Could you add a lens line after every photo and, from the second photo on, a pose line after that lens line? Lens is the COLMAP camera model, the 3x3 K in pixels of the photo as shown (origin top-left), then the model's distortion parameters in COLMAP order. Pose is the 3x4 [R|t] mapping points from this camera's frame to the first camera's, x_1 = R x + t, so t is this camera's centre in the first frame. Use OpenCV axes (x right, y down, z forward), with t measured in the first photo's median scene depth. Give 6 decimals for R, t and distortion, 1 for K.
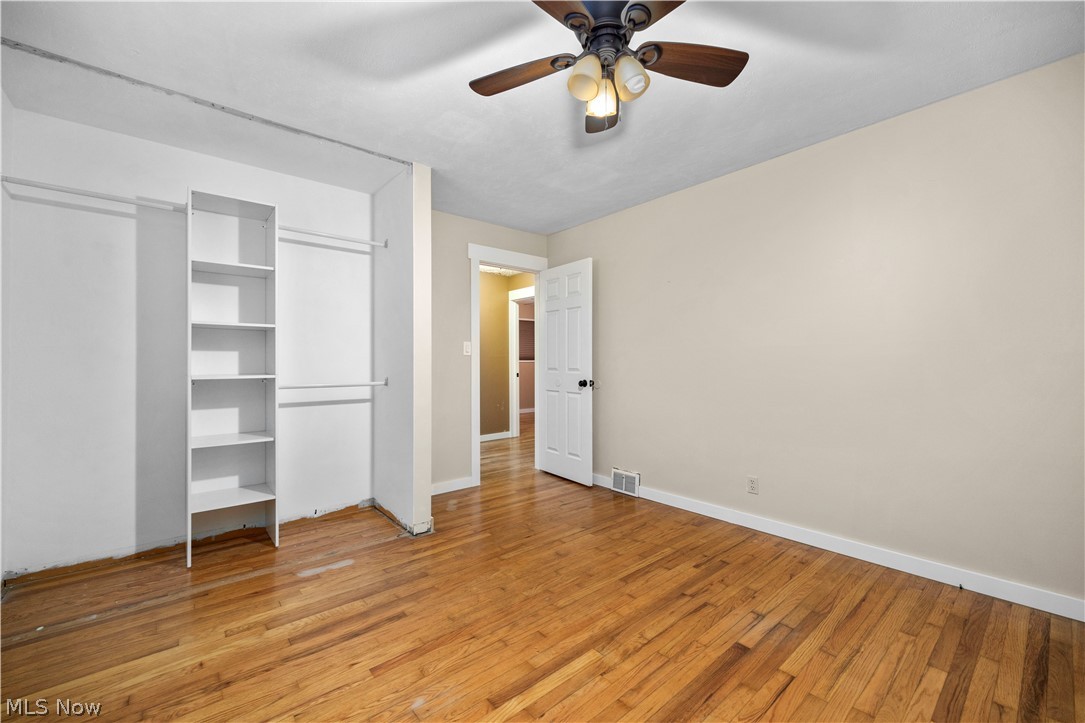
lens RADIAL K [[441.2, 0, 542.4], [0, 441.2, 361.3], [0, 0, 1]] dist [0.003666, -0.001137]
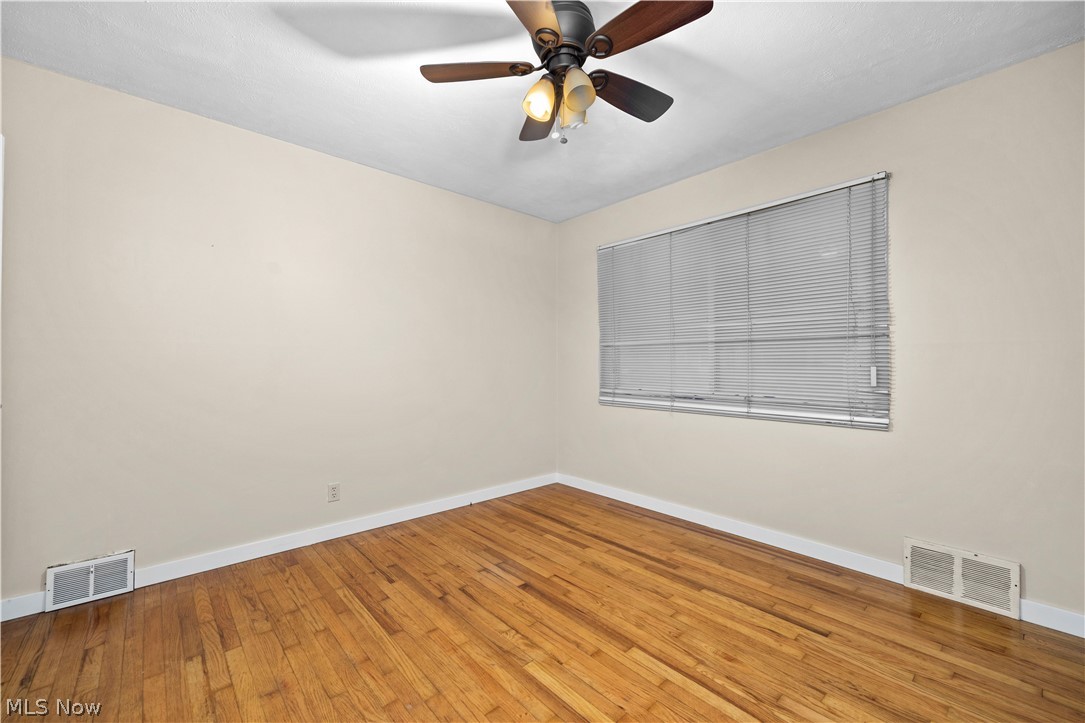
lens RADIAL K [[441.2, 0, 547.2], [0, 441.2, 358.4], [0, 0, 1]] dist [0.003666, -0.001137]
pose [[-0.039715, 0.014736, 0.999102, -0.675256], [-0.005413, 0.999873, -0.014963, 0.007815], [-0.999196, -0.006003, -0.039630, 0.800387]]
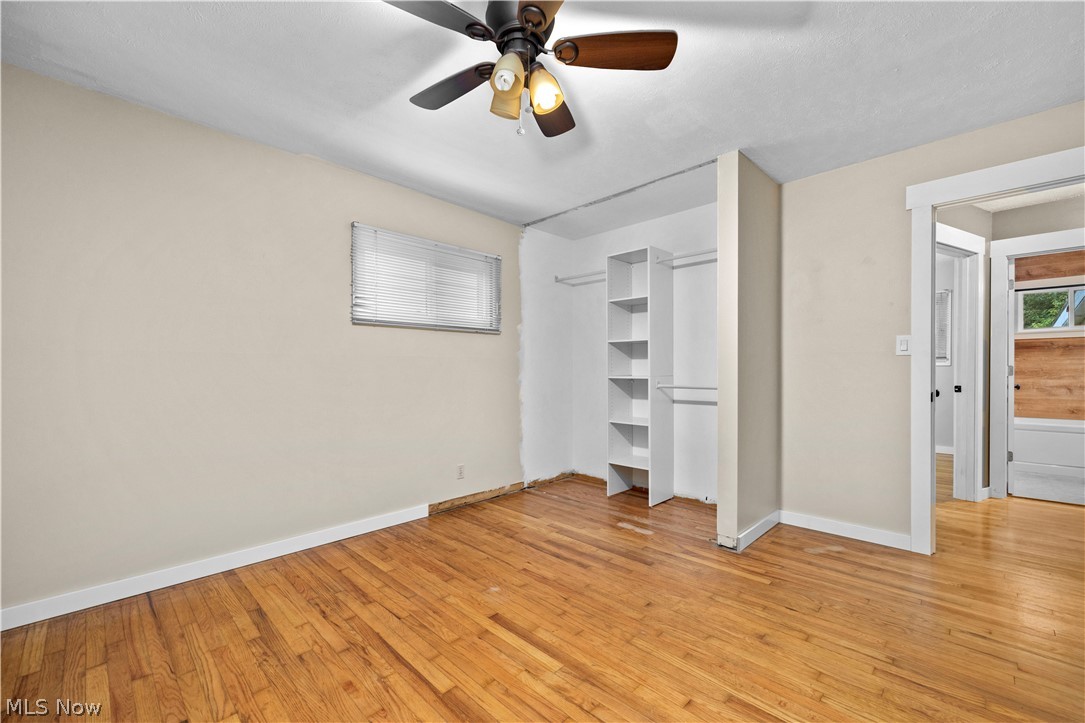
lens RADIAL K [[441.2, 0, 531.2], [0, 441.2, 377.1], [0, 0, 1]] dist [0.003666, -0.001137]
pose [[0.071730, 0.021394, -0.997195, 0.854269], [0.008575, 0.999720, 0.022065, 0.001218], [0.997387, -0.010134, 0.071526, 0.701399]]
